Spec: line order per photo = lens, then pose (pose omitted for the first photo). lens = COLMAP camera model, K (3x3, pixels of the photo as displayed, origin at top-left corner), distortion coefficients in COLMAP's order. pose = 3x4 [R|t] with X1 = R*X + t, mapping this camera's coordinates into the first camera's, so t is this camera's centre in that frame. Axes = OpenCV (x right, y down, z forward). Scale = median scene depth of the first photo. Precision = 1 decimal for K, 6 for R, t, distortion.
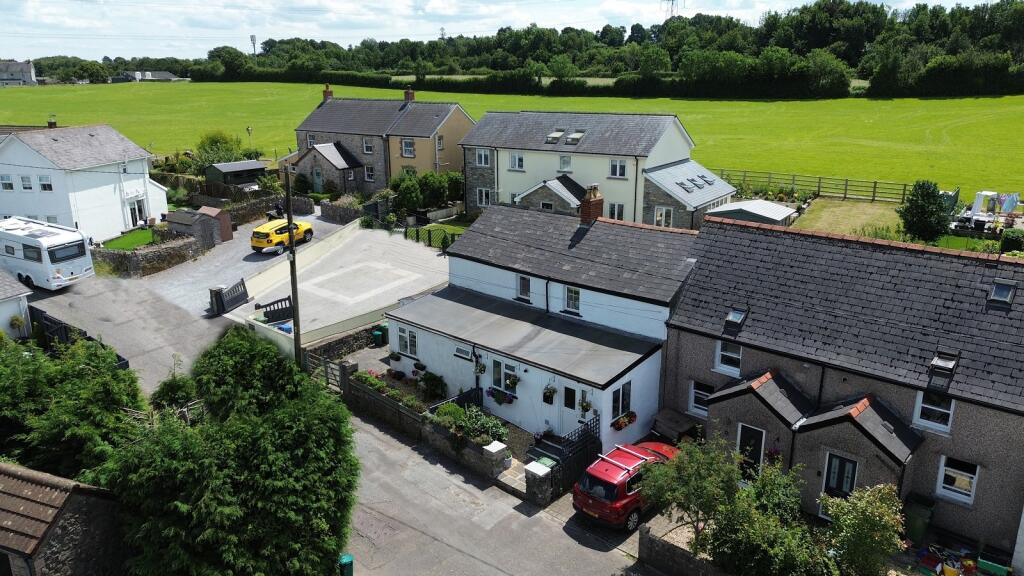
lens RADIAL K [[718.9, 0, 512.0], [0, 718.9, 288.0], [0, 0, 1]] dist [0.118258, -0.127628]
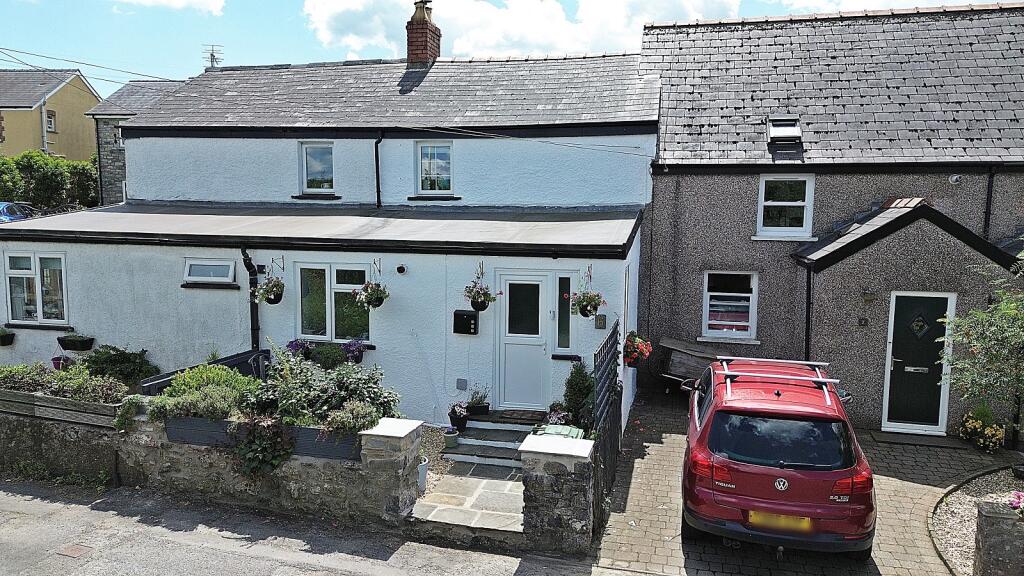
lens RADIAL K [[718.9, 0, 512.0], [0, 718.9, 288.0], [0, 0, 1]] dist [0.118258, -0.127628]
pose [[0.881457, -0.044773, 0.470137, -0.123073], [0.118648, 0.984562, -0.128689, 0.188752], [-0.457117, 0.169215, 0.873161, 0.605606]]
